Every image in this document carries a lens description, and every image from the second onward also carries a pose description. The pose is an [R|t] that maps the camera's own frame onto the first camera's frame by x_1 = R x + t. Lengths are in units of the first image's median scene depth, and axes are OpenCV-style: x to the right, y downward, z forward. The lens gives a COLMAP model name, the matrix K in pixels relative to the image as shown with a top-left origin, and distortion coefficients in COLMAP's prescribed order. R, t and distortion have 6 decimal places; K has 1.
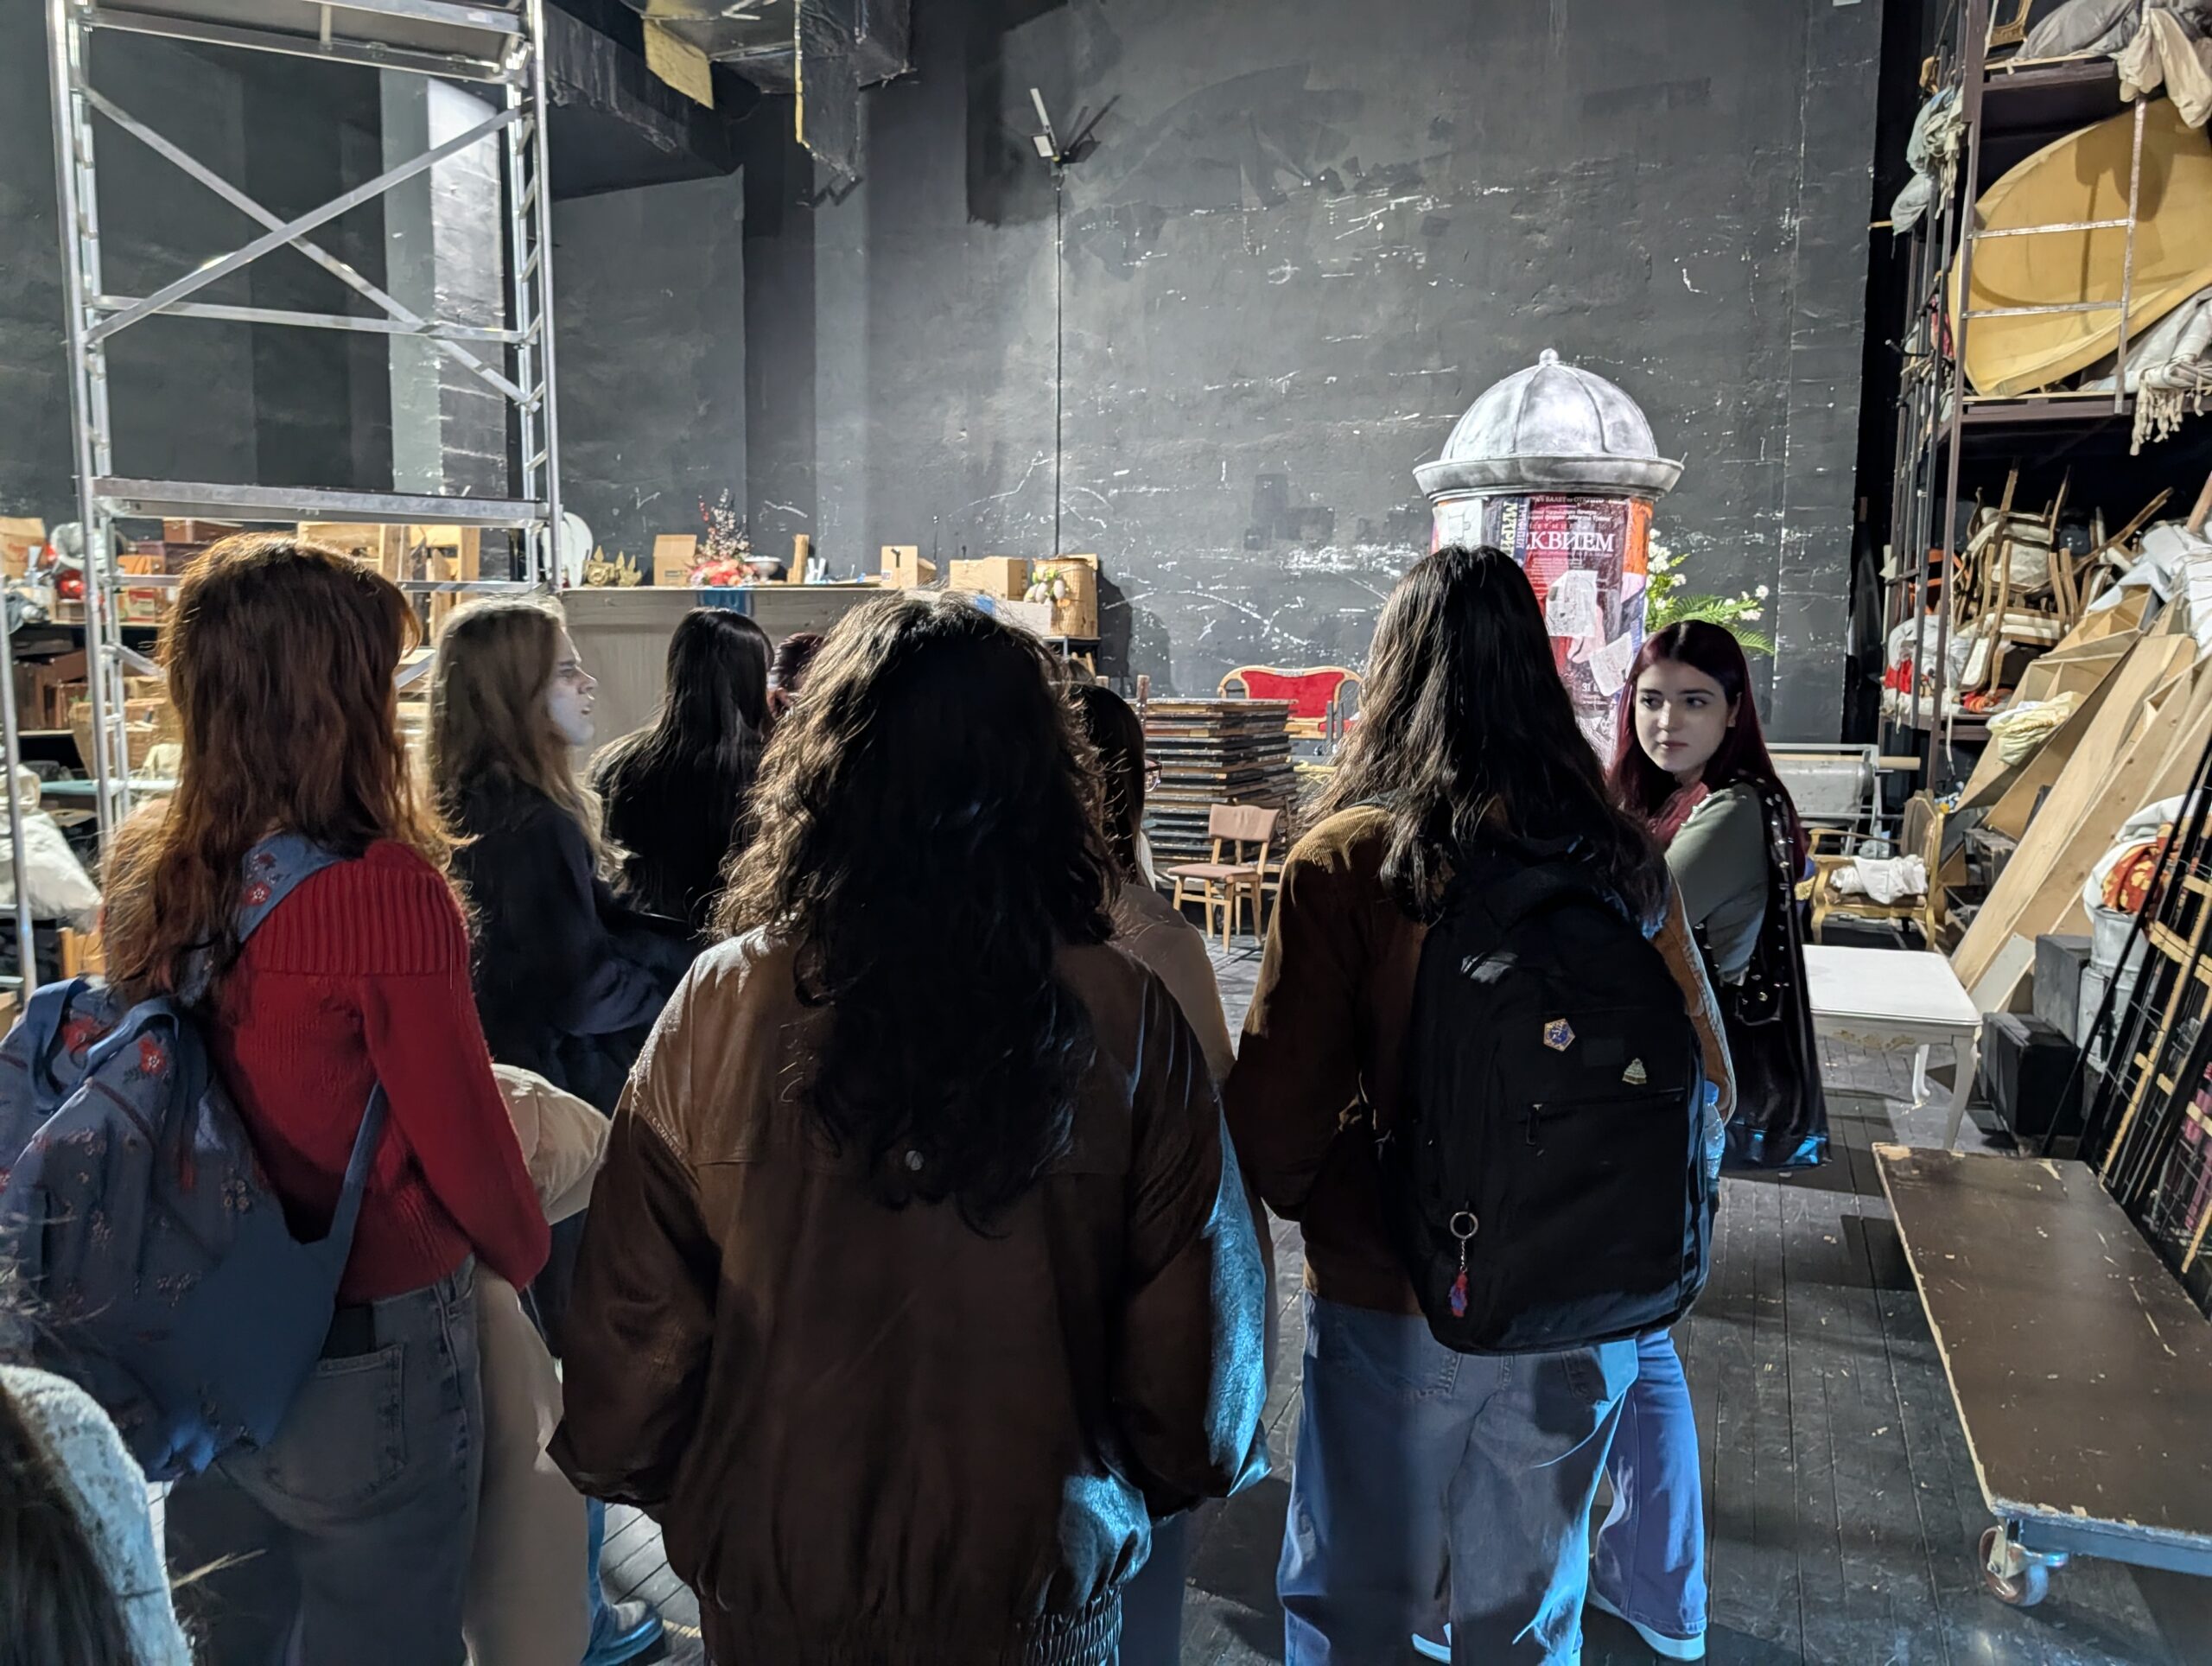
lens RADIAL K [[1574.3, 0, 1100.0], [0, 1574.3, 840.8], [0, 0, 1]] dist [-0.003854, -0.003145]
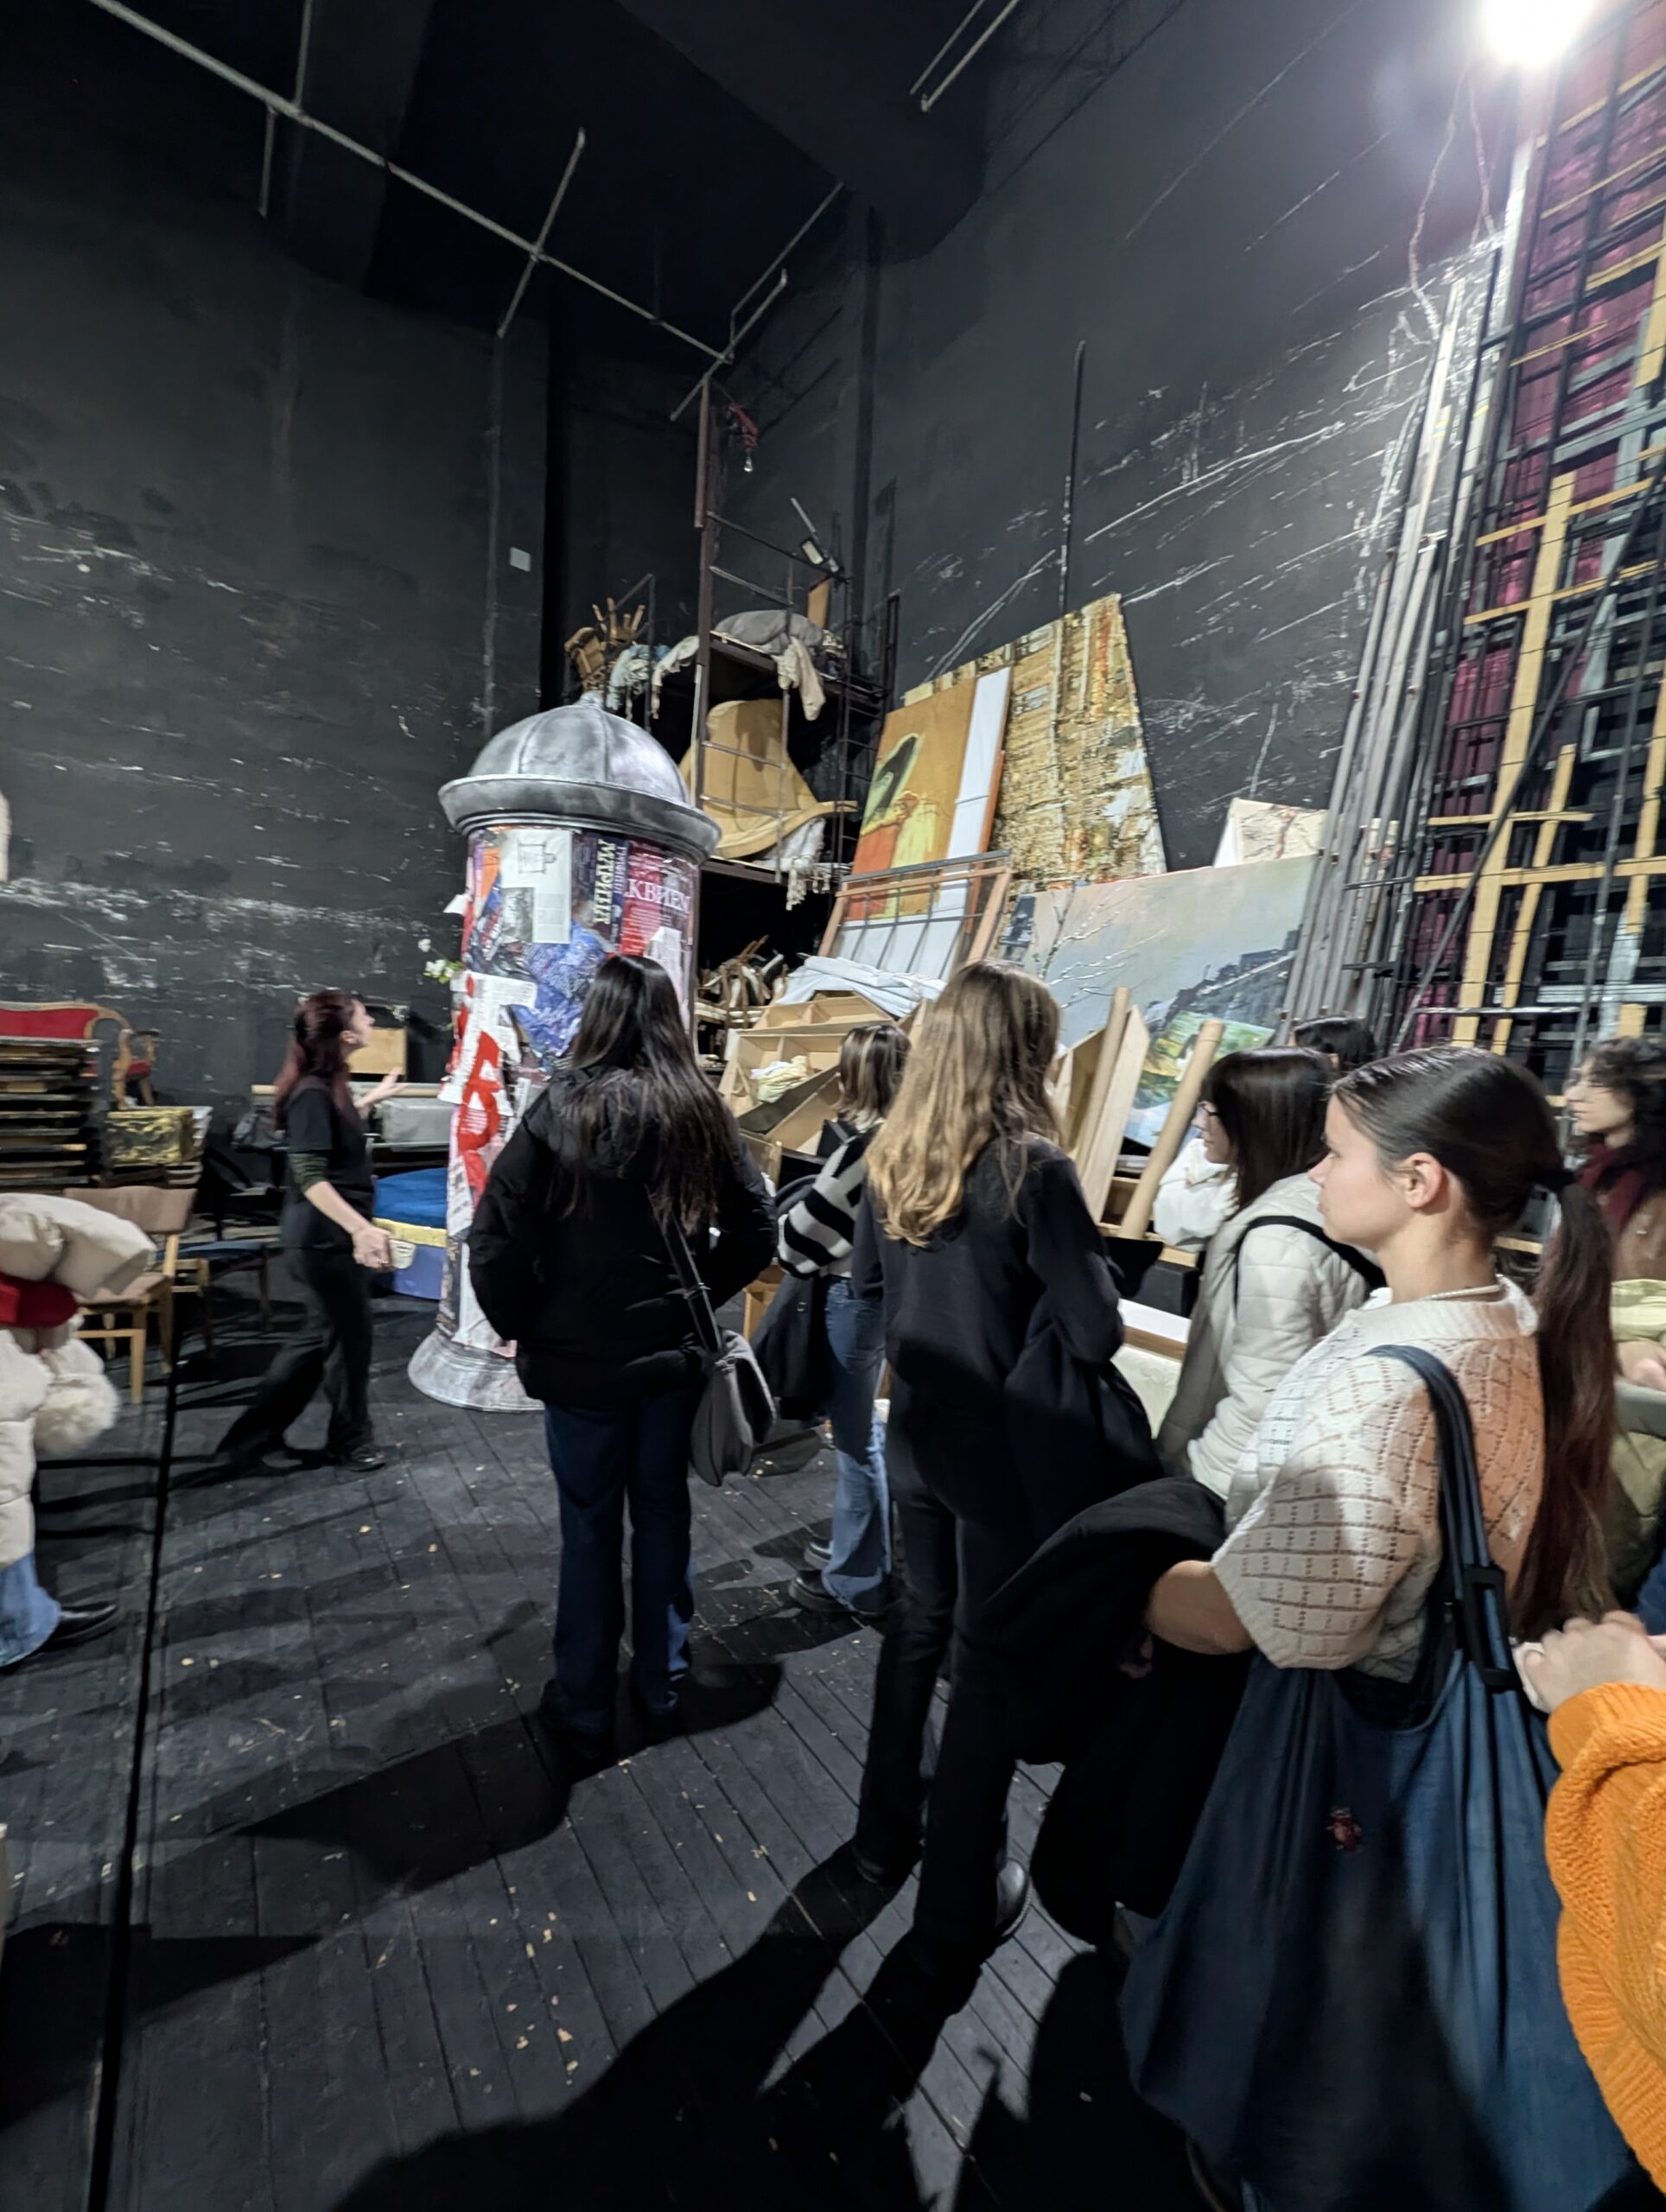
lens RADIAL K [[846.5, 0, 833.8], [0, 846.5, 1111.8], [0, 0, 1]] dist [0.001826, 0.000225]
pose [[0.524082, -0.036489, 0.850886, -0.071757], [0.043803, 0.998914, 0.015857, -0.048563], [-0.850540, 0.028961, 0.525112, 0.502861]]
